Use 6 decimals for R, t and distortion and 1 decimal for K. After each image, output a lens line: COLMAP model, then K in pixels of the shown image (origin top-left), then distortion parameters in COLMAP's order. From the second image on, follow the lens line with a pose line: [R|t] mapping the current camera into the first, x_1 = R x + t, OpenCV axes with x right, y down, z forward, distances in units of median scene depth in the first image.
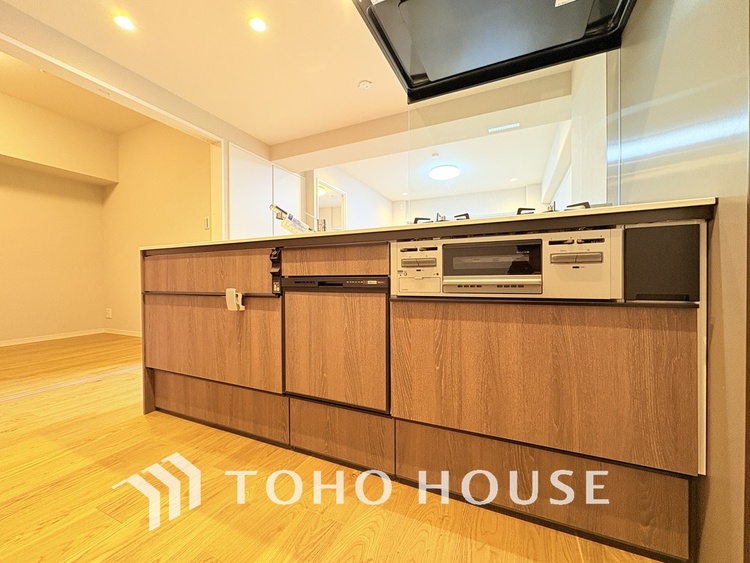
lens RADIAL K [[298.6, 0, 374.9], [0, 298.6, 282.0], [0, 0, 1]] dist [0.003046, -0.000047]
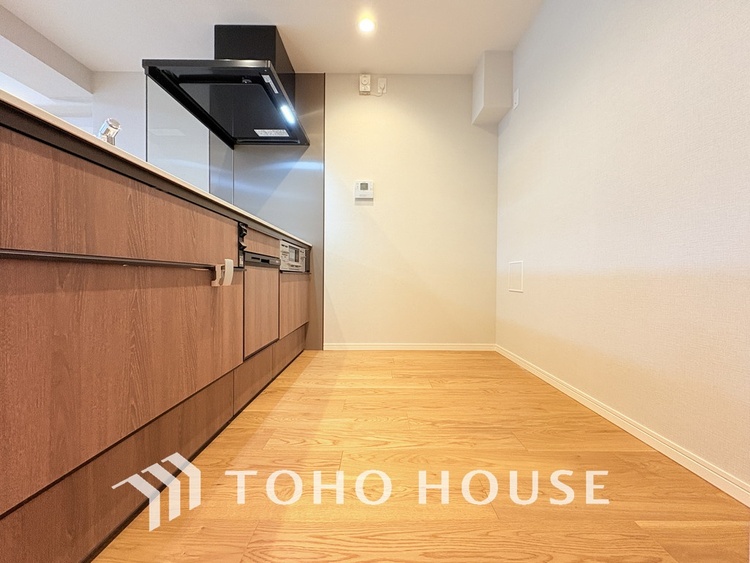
lens RADIAL K [[298.6, 0, 375.4], [0, 298.6, 279.8], [0, 0, 1]] dist [0.003046, -0.000047]
pose [[-0.422823, -0.005376, 0.906196, -1.308011], [-0.001600, 0.999985, 0.005185, 0.069083], [-0.906211, 0.000743, -0.422826, 0.912355]]
